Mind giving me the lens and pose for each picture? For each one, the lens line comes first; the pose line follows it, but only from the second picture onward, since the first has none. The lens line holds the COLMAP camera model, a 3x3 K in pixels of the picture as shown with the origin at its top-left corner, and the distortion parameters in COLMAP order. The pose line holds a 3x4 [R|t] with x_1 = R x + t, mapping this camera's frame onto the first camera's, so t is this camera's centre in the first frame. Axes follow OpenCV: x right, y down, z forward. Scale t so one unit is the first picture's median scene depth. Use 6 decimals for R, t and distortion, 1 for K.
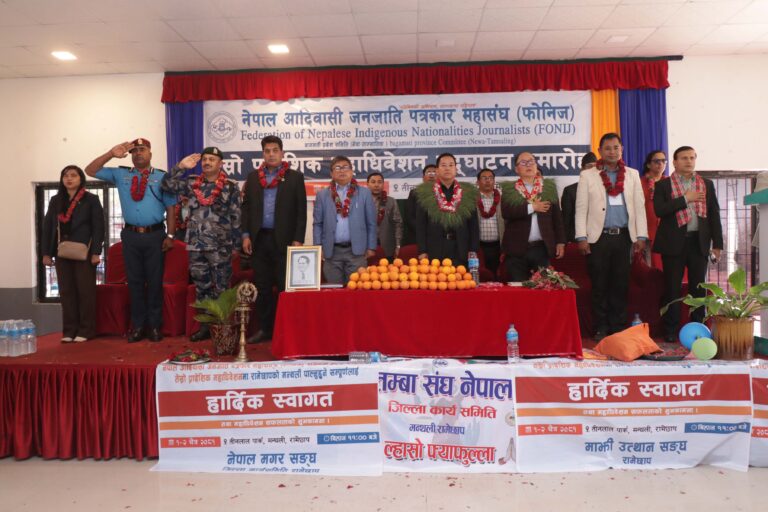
lens RADIAL K [[707.7, 0, 384.2], [0, 707.7, 255.2], [0, 0, 1]] dist [-0.024030, -0.003919]
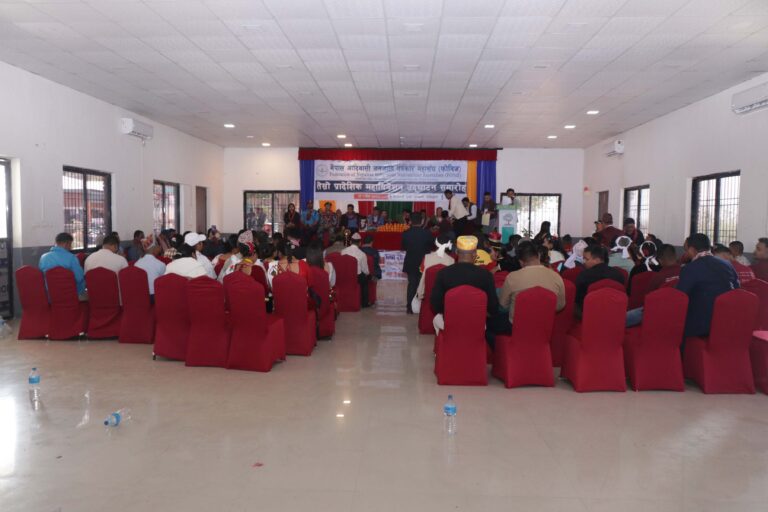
lens RADIAL K [[707.7, 0, 384.3], [0, 707.7, 258.1], [0, 0, 1]] dist [-0.024030, -0.003919]
pose [[0.999469, 0.024933, 0.020988, -0.054423], [-0.025046, 0.999673, 0.005135, 0.114260], [-0.020853, -0.005658, 0.999767, -1.550698]]
